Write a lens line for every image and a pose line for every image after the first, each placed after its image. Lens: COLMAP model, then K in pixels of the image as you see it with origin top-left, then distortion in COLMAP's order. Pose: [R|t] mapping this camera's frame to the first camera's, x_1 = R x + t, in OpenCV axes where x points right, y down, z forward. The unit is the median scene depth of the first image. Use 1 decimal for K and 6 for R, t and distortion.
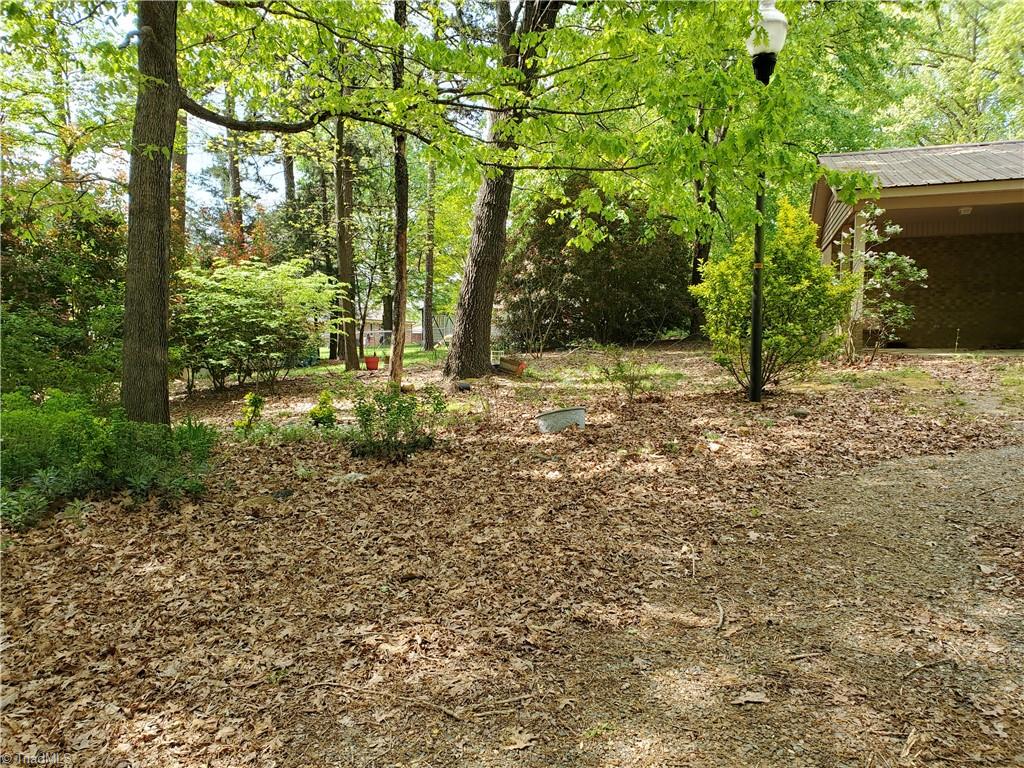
lens RADIAL K [[774.0, 0, 514.0], [0, 774.0, 400.5], [0, 0, 1]] dist [0.014827, 0.008631]
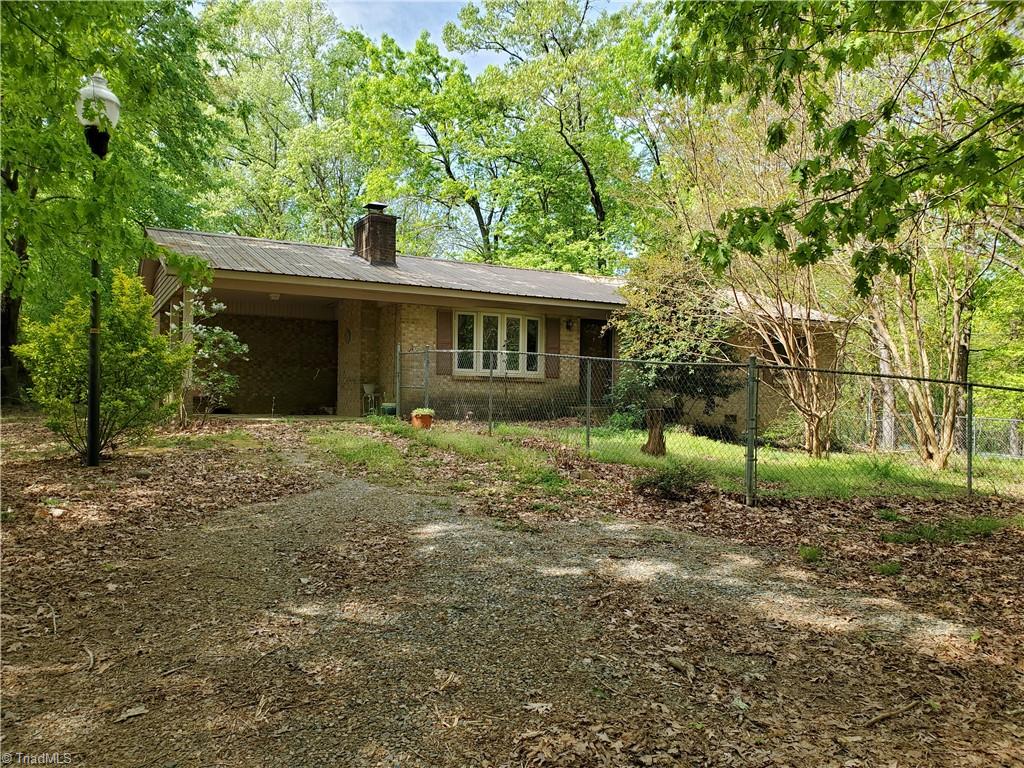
lens RADIAL K [[774.0, 0, 513.9], [0, 774.0, 387.1], [0, 0, 1]] dist [0.014827, 0.008631]
pose [[0.680592, 0.026219, 0.732193, -0.059245], [0.049088, 0.995482, -0.081276, 0.008848], [-0.731016, 0.091258, 0.676231, -0.083617]]
